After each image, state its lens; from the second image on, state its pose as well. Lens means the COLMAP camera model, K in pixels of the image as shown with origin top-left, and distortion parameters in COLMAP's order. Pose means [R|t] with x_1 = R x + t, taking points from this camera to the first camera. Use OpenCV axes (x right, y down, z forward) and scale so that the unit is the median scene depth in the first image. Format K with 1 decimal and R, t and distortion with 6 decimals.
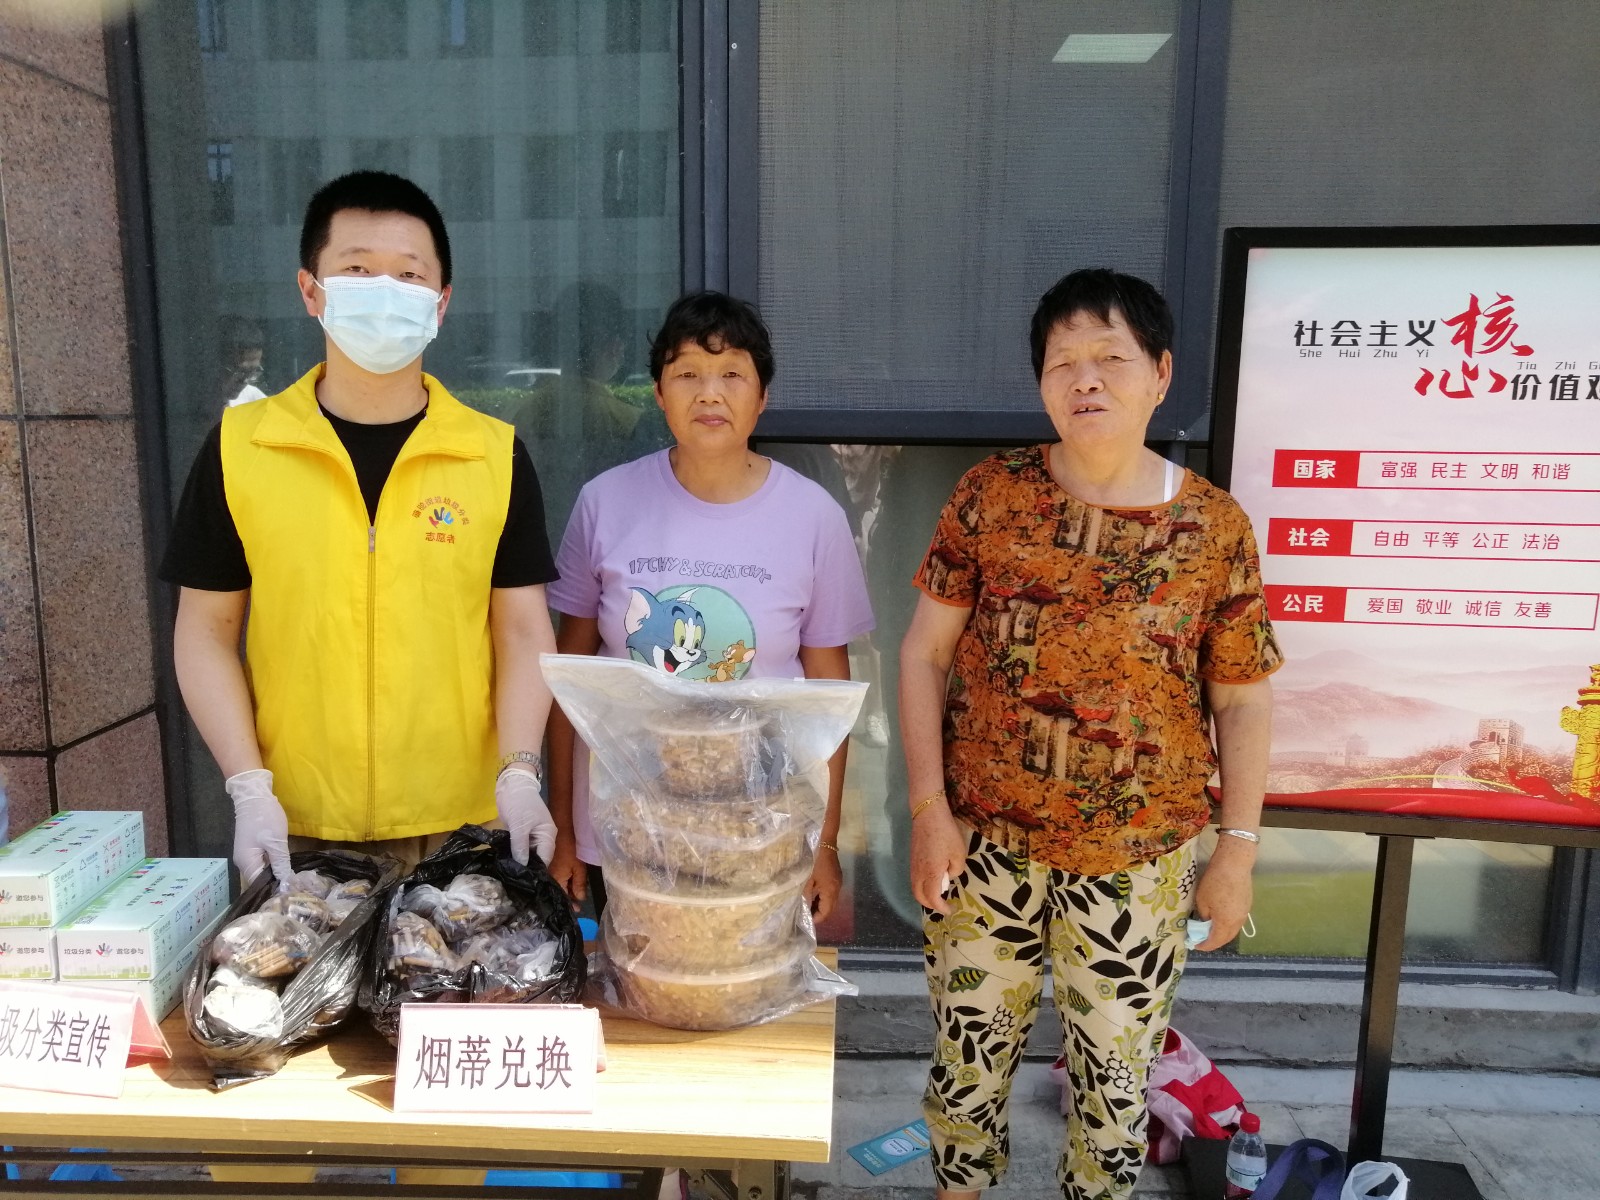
lens RADIAL K [[1268.6, 0, 778.2], [0, 1268.6, 610.2], [0, 0, 1]] dist [-0.023185, 0.042408]
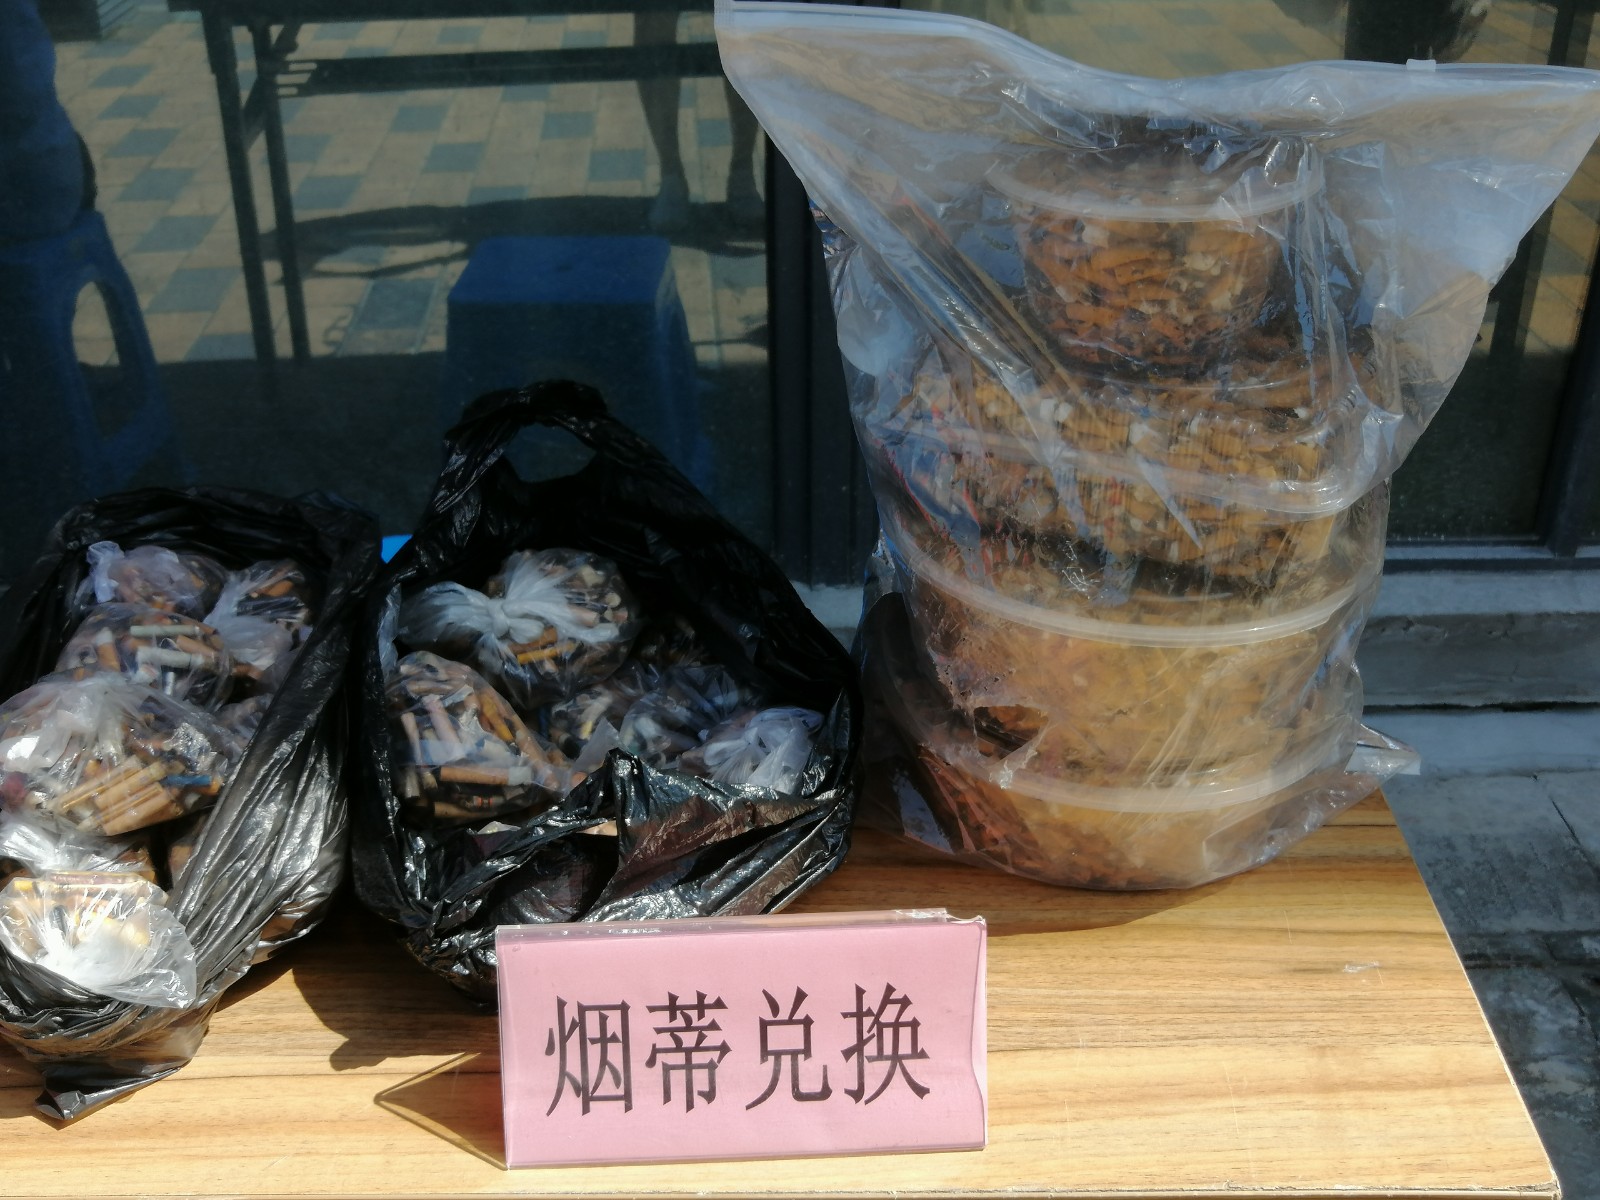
lens RADIAL K [[1766.0, 0, 787.1], [0, 1766.0, 598.3], [0, 0, 1]] dist [-0.029538, 0.000000]
pose [[0.997567, -0.043293, 0.054635, -0.200063], [0.021912, 0.938786, 0.343803, 0.019136], [-0.066175, -0.341769, 0.937451, 0.437225]]
